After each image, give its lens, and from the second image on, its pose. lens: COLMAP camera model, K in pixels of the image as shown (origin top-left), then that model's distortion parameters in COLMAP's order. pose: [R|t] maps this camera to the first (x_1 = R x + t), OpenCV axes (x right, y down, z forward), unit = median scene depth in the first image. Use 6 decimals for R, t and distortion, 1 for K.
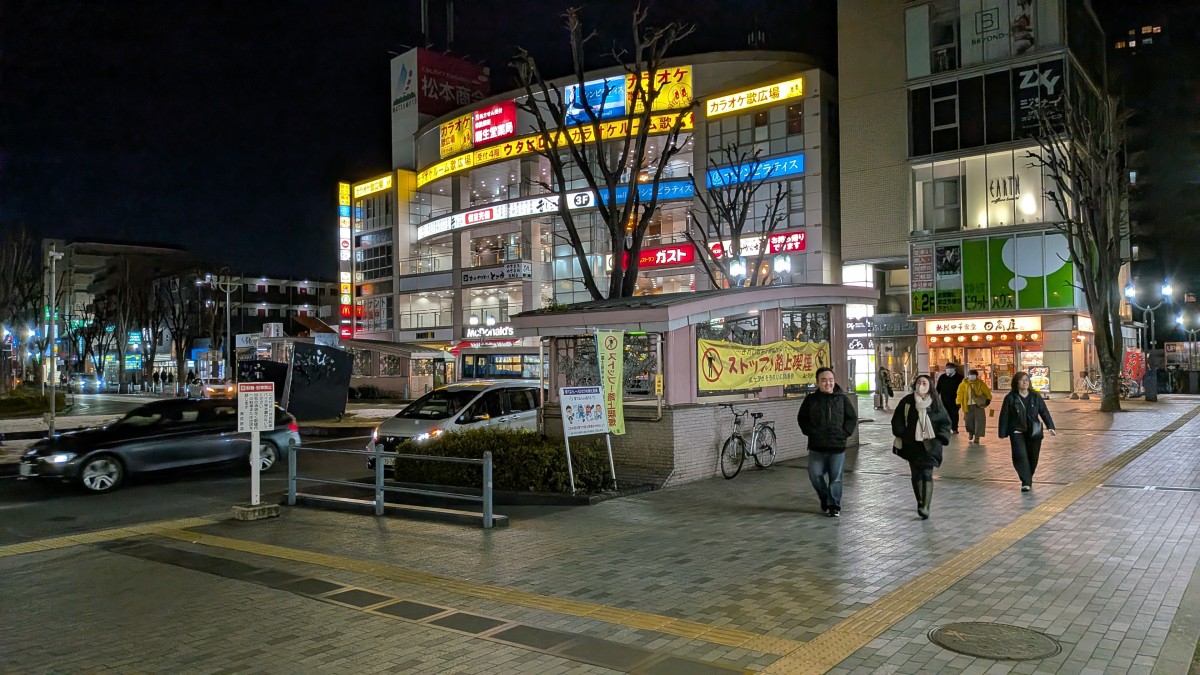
lens RADIAL K [[861.3, 0, 600.9], [0, 861.3, 339.1], [0, 0, 1]] dist [0.001927, 0.000341]
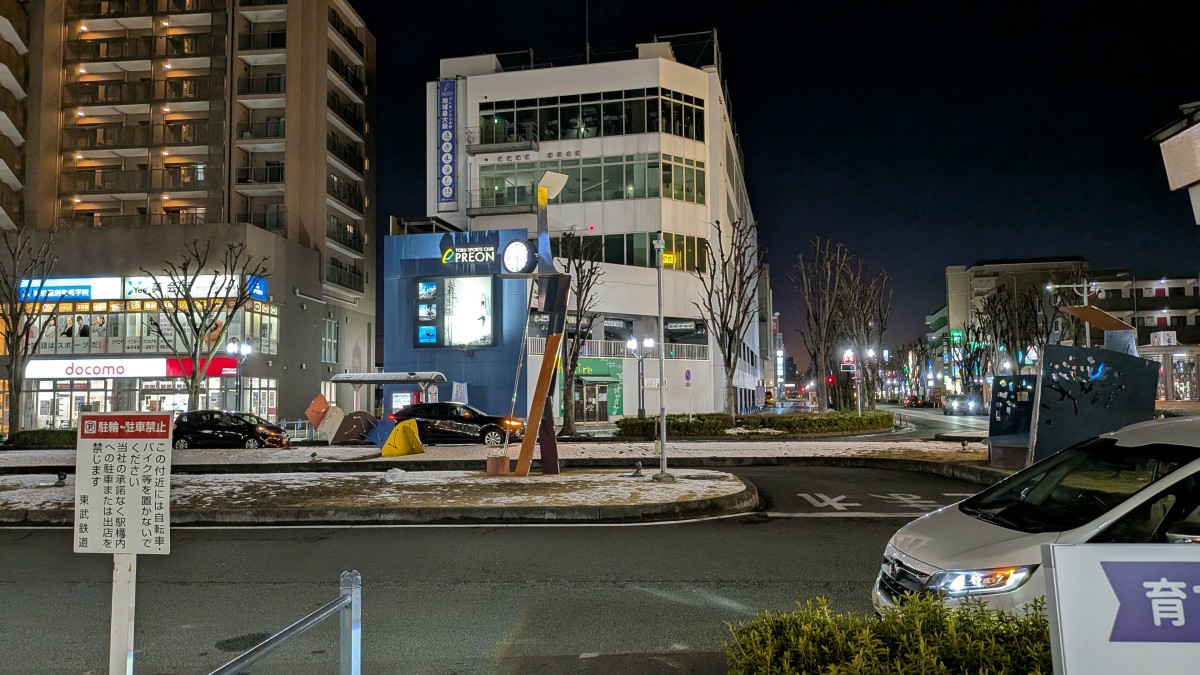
lens RADIAL K [[861.3, 0, 598.2], [0, 861.3, 336.9], [0, 0, 1]] dist [0.001927, 0.000341]
pose [[0.546313, -0.050337, -0.836068, -0.001304], [0.027308, 0.998732, -0.042286, 0.014920], [0.837136, 0.000270, 0.546995, 0.360078]]
